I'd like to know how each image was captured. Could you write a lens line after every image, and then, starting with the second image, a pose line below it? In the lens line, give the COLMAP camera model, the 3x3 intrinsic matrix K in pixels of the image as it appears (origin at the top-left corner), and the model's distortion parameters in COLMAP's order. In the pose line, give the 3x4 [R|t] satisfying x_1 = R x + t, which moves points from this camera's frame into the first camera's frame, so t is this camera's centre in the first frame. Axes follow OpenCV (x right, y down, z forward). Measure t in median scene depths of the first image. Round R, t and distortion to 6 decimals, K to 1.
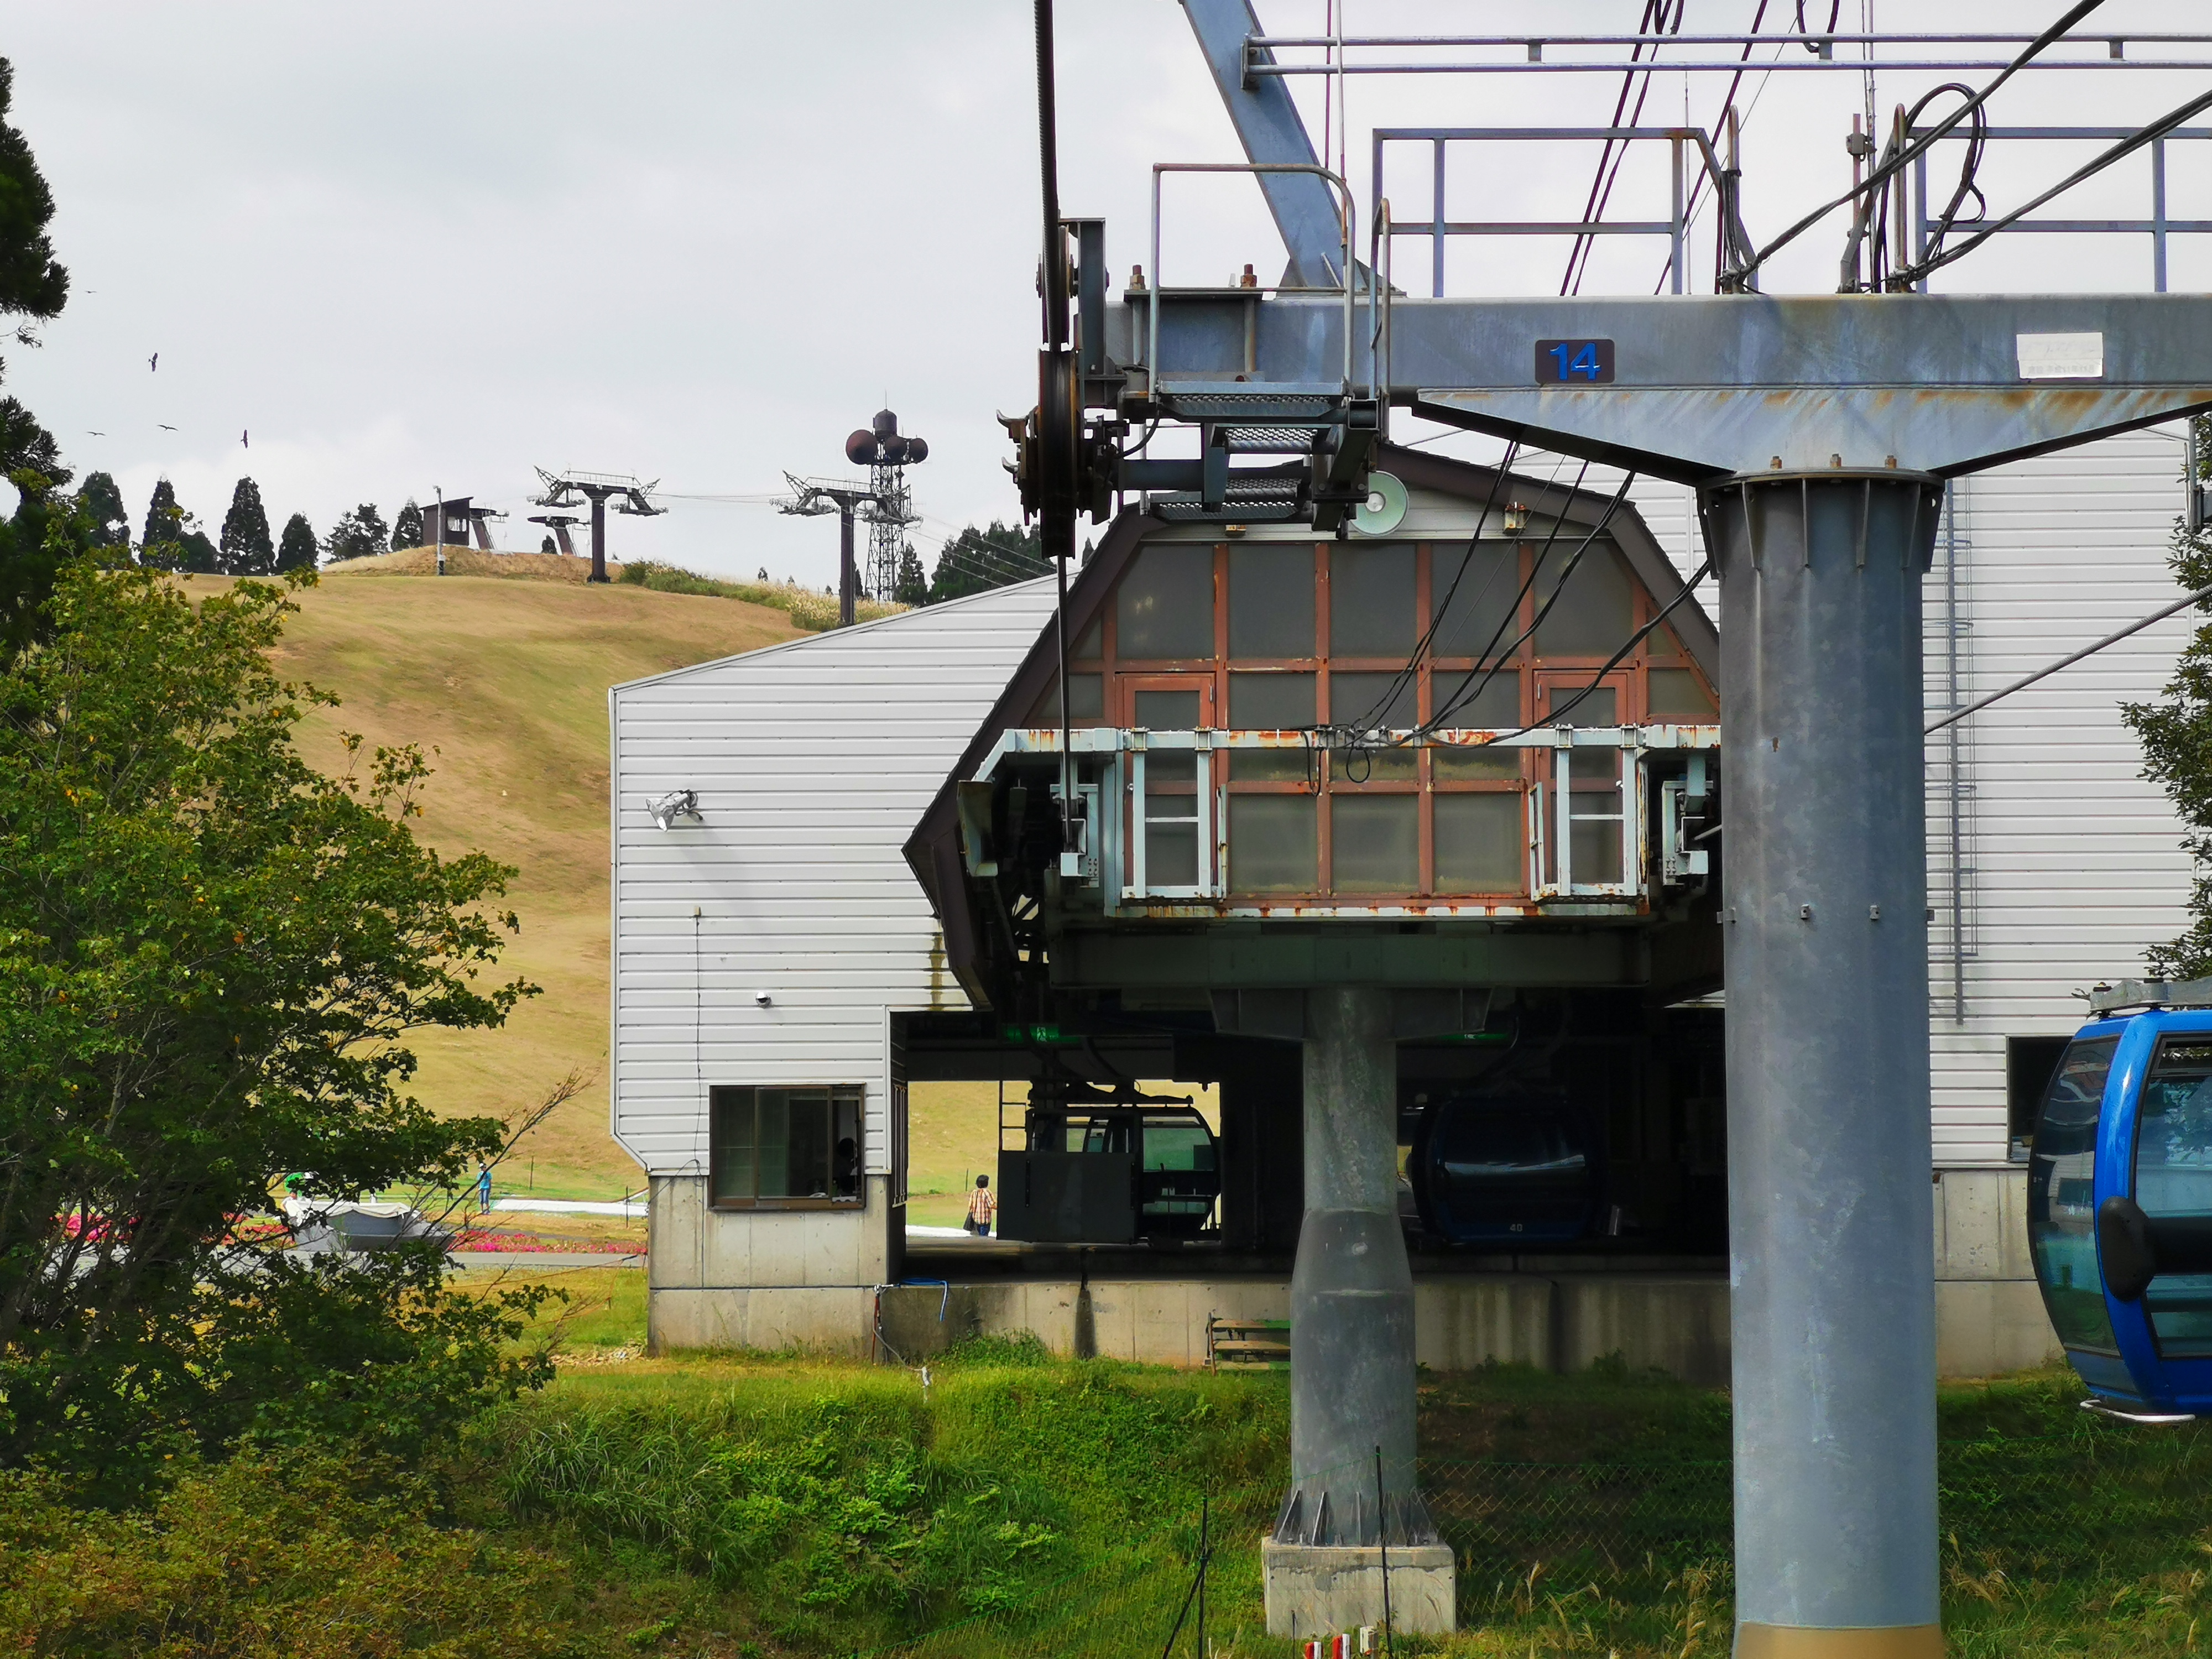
lens RADIAL K [[5098.1, 0, 1023.1], [0, 5098.1, 889.6], [0, 0, 1]] dist [0.283415, 0.000000]
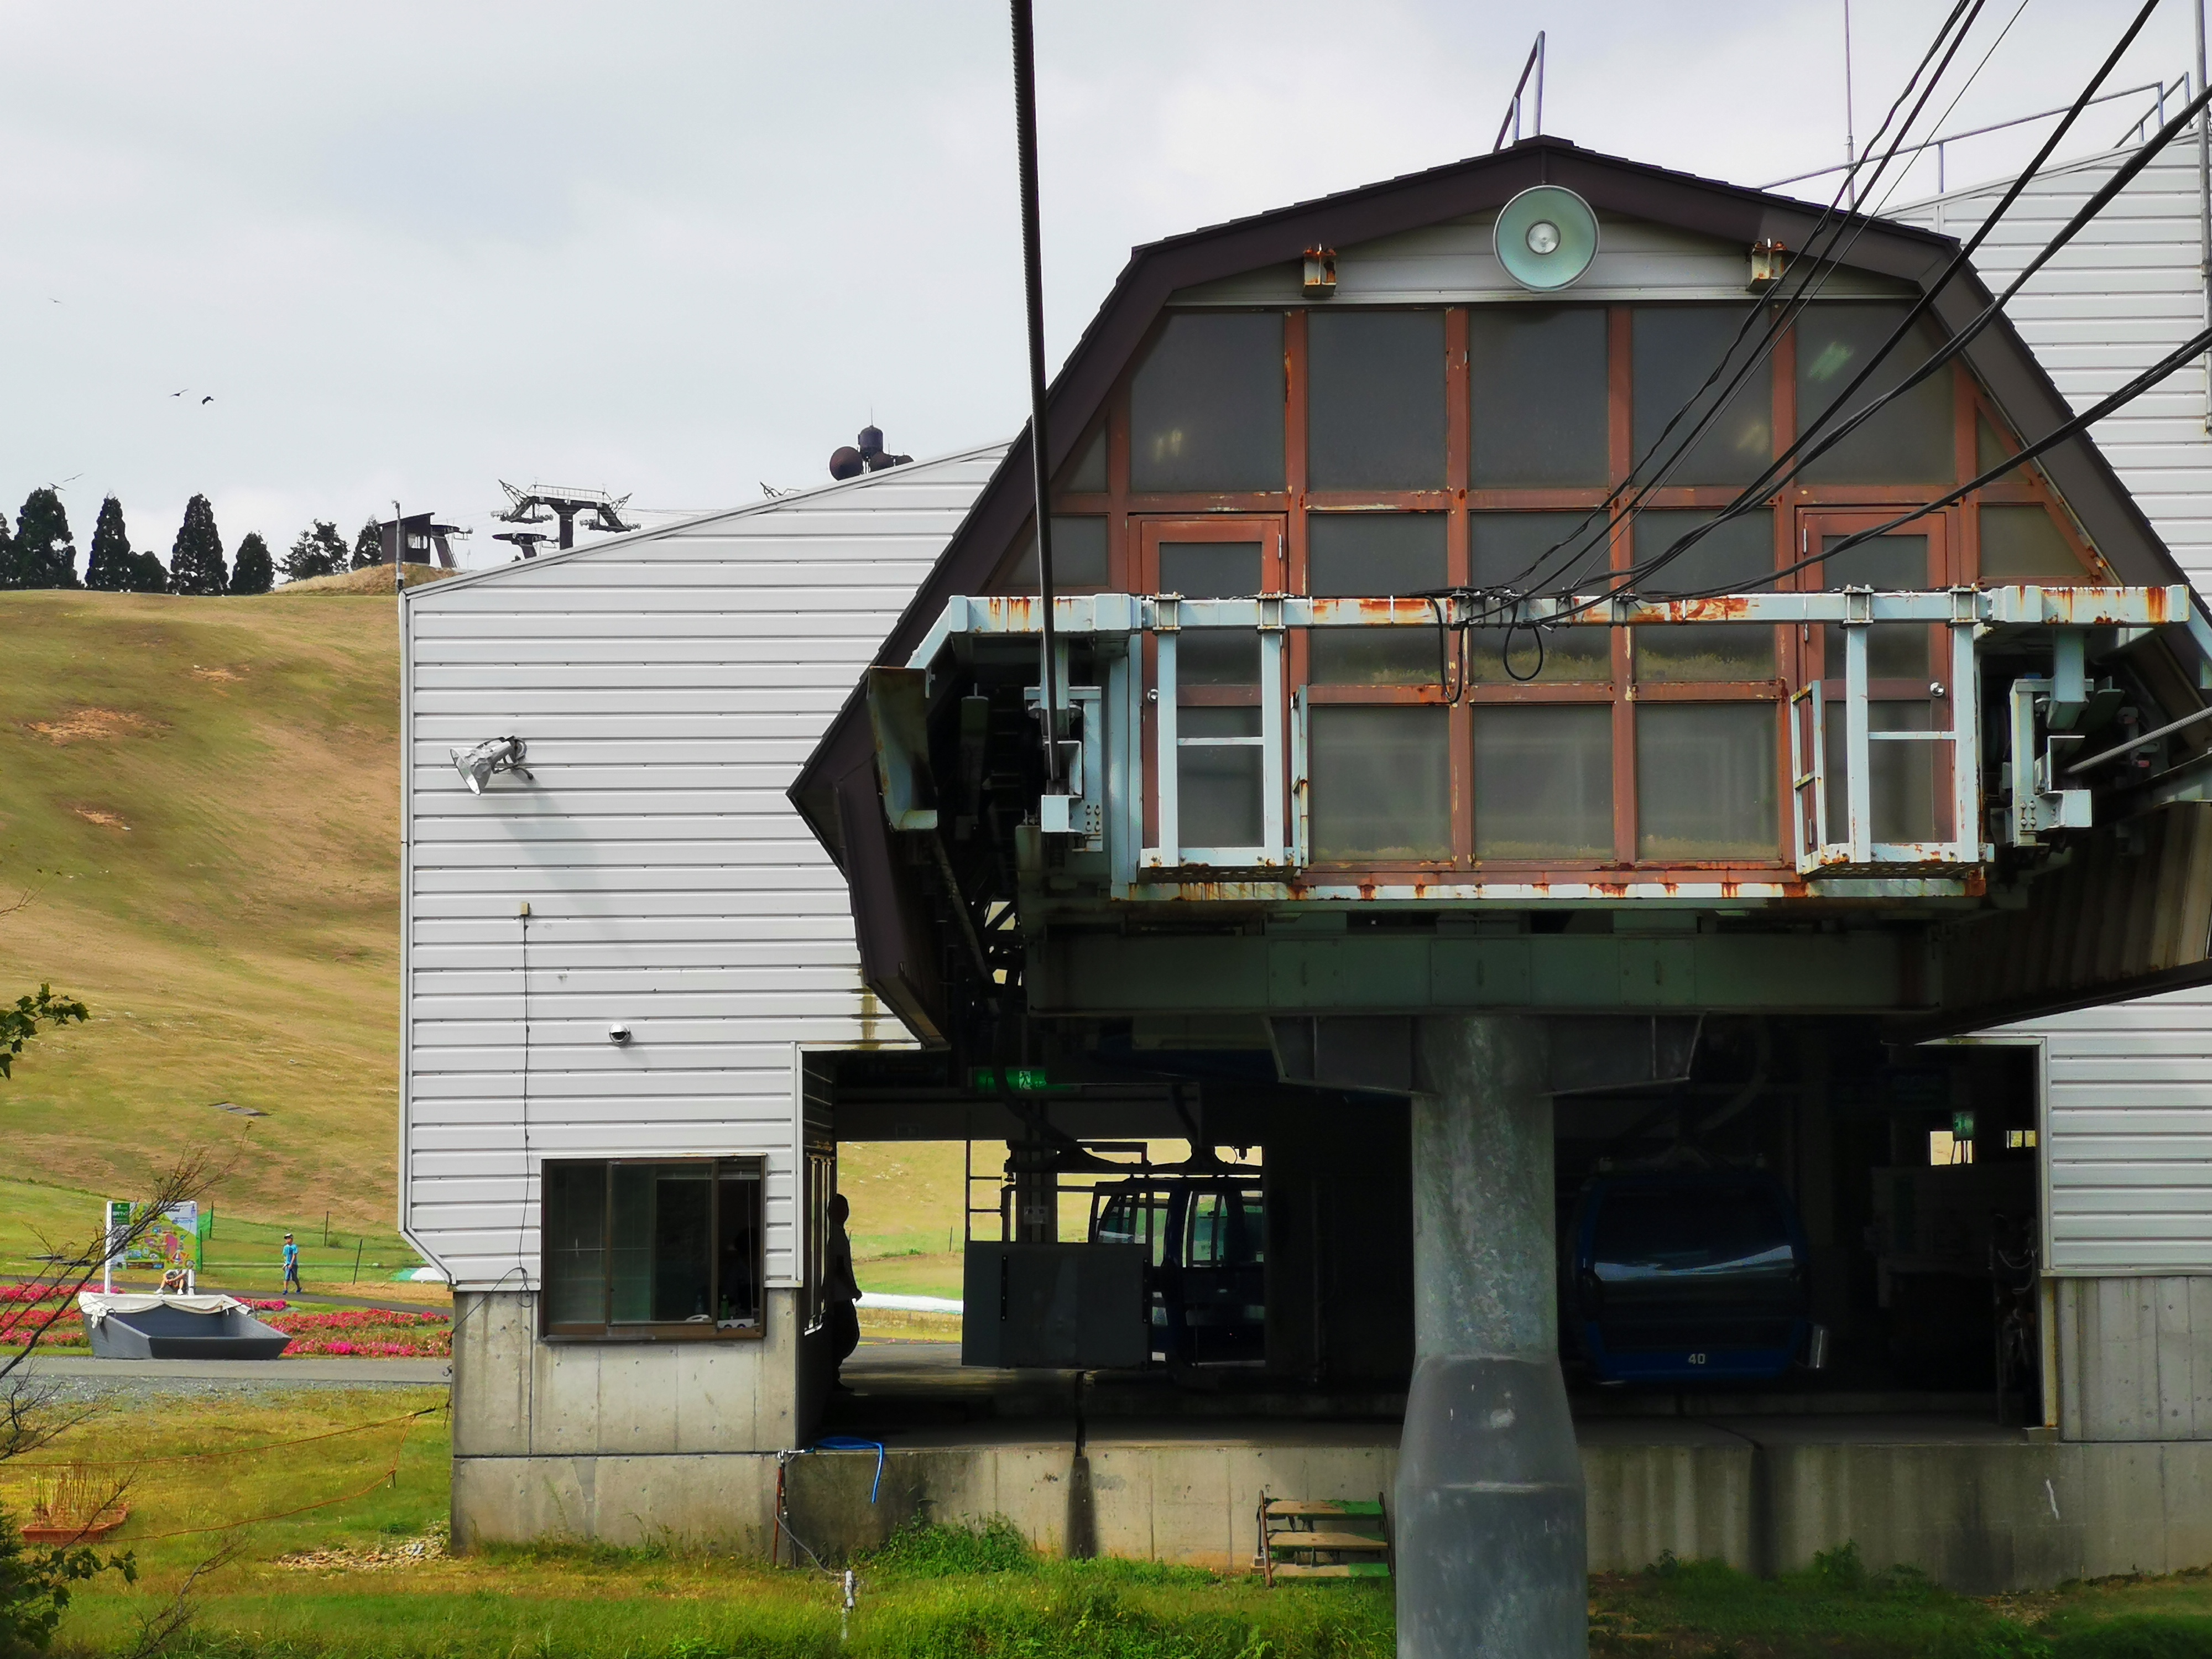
lens RADIAL K [[5098.1, 0, 1084.3], [0, 5098.1, 832.2], [0, 0, 1]] dist [0.283415, 0.000000]
pose [[0.999912, -0.001888, 0.013126, 0.005402], [0.002138, 0.999816, -0.019061, 0.010762], [-0.013088, 0.019088, 0.999732, 0.456290]]
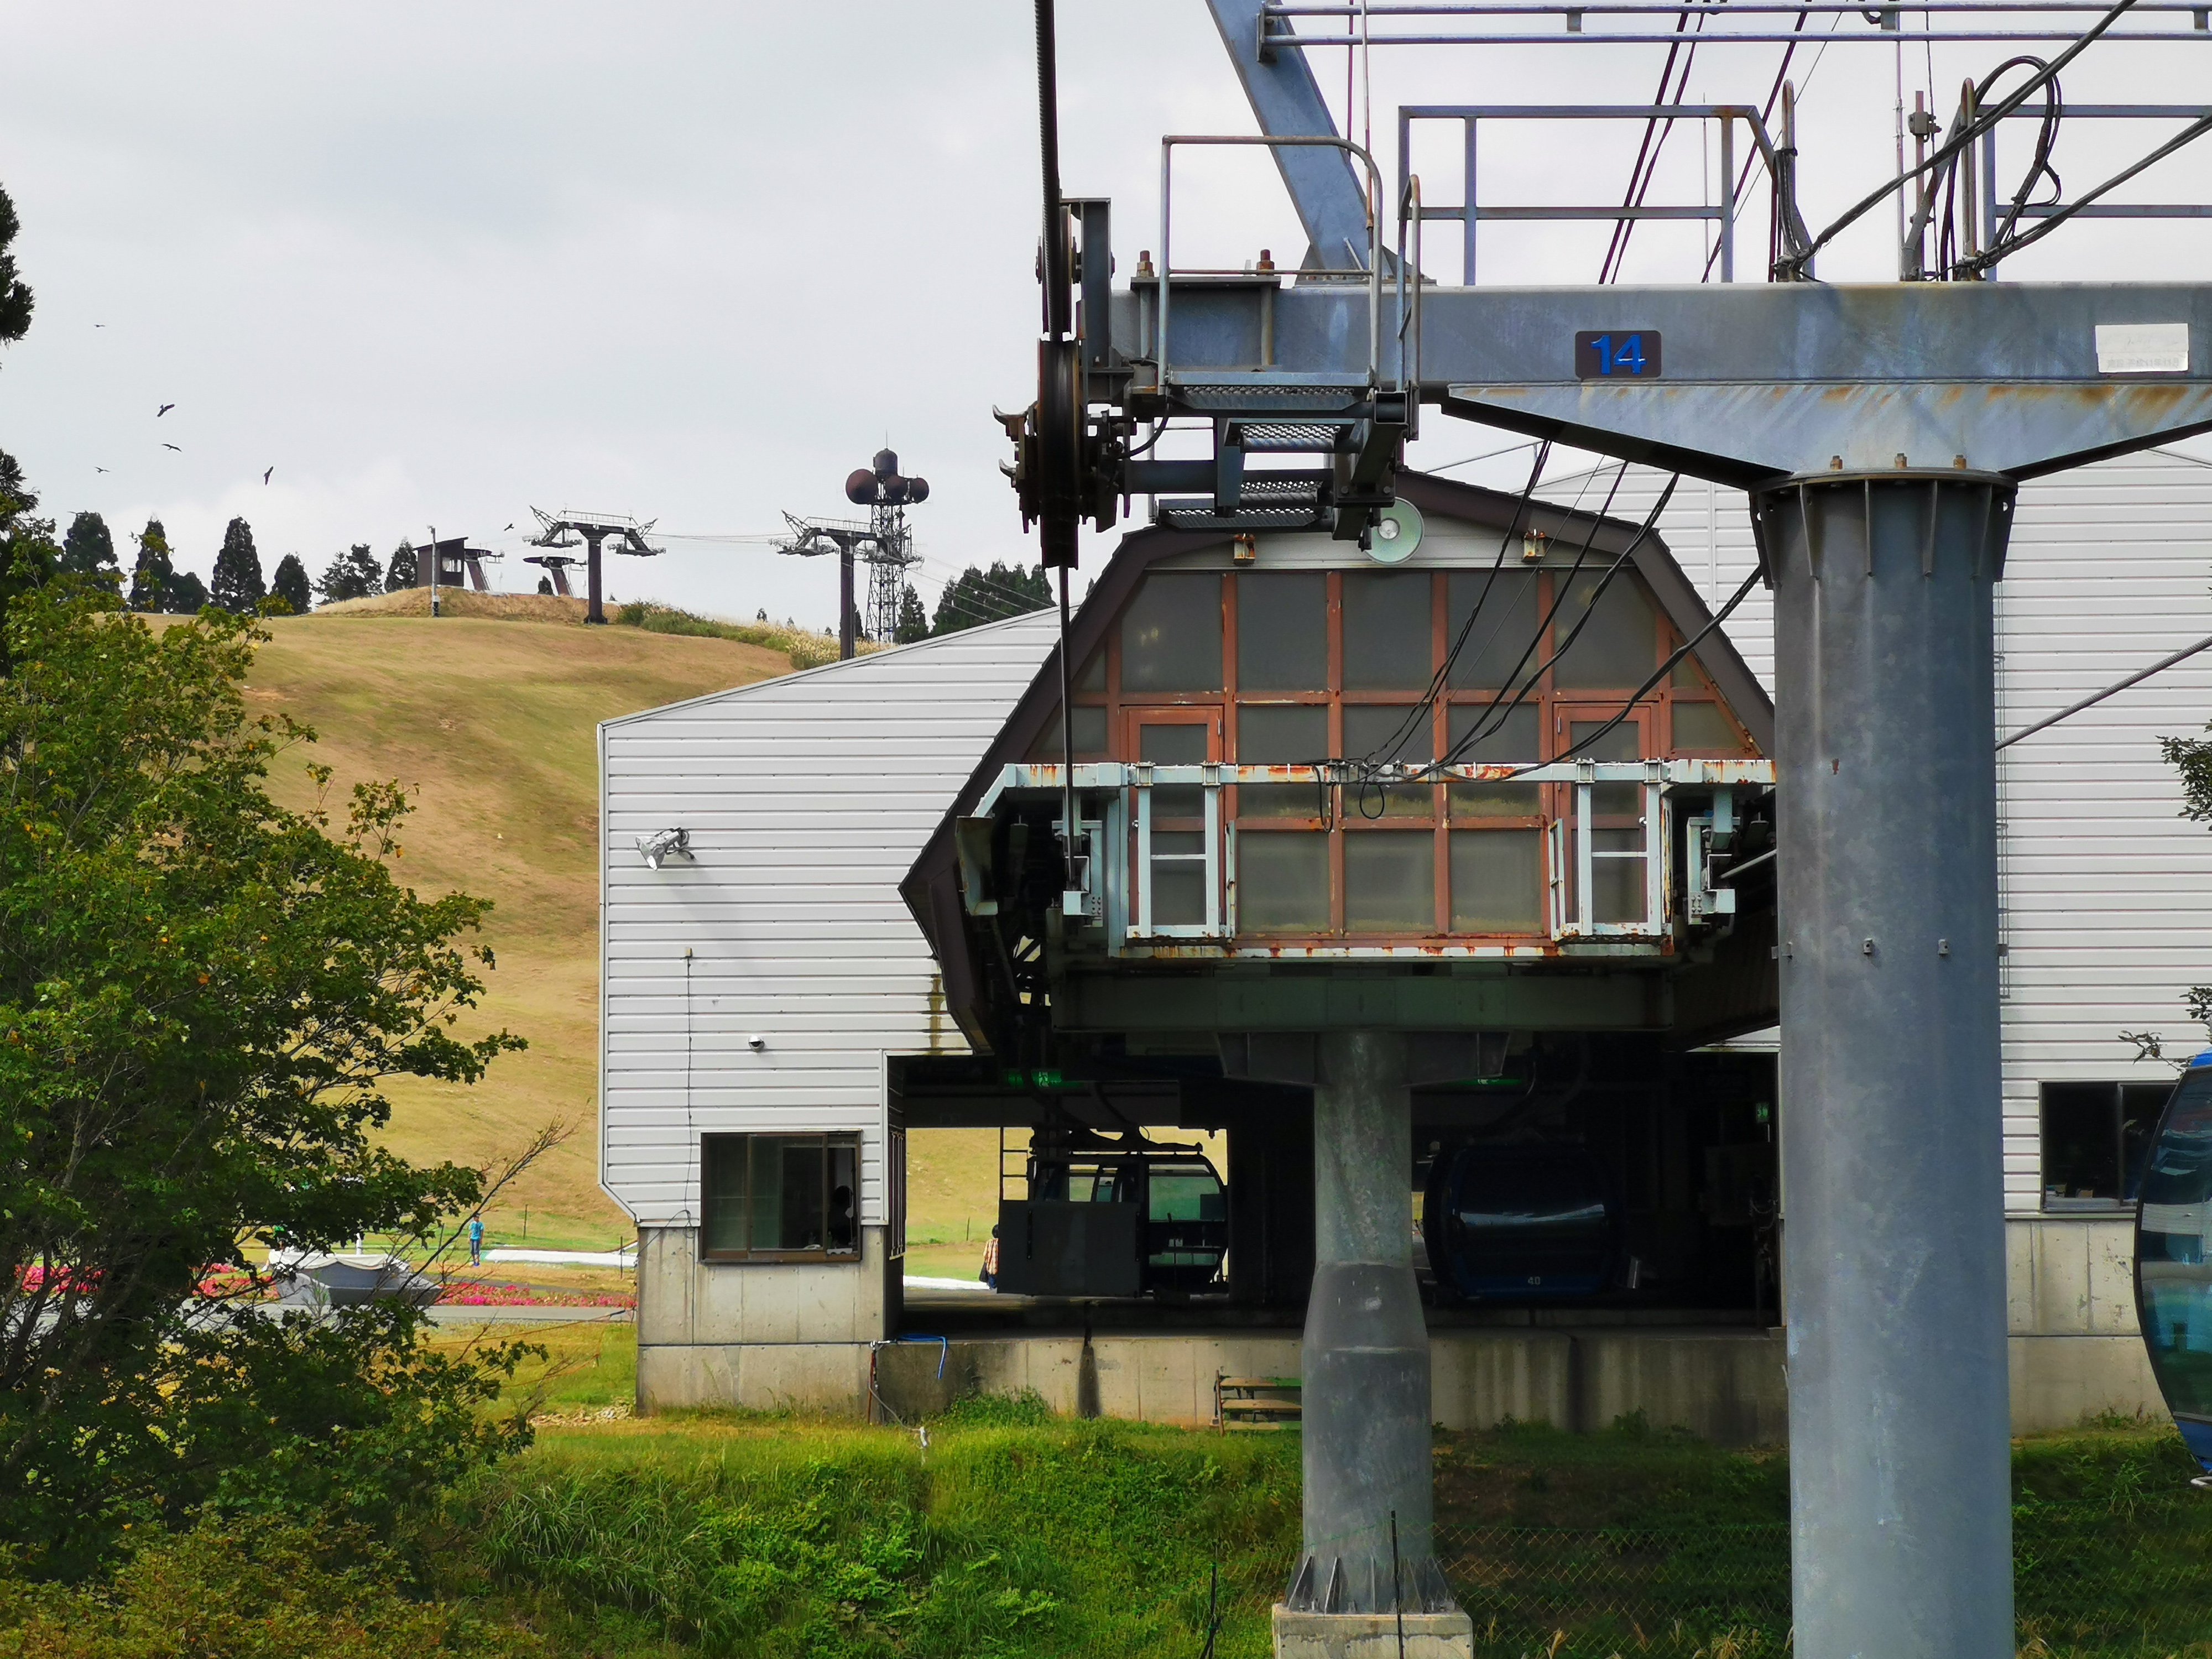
lens RADIAL K [[5098.1, 0, 1039.3], [0, 5098.1, 836.5], [0, 0, 1]] dist [0.283415, 0.000000]
pose [[0.999996, -0.000450, 0.002723, 0.000249], [0.000503, 0.999815, -0.019231, 0.000871], [-0.002714, 0.019232, 0.999811, 0.034165]]
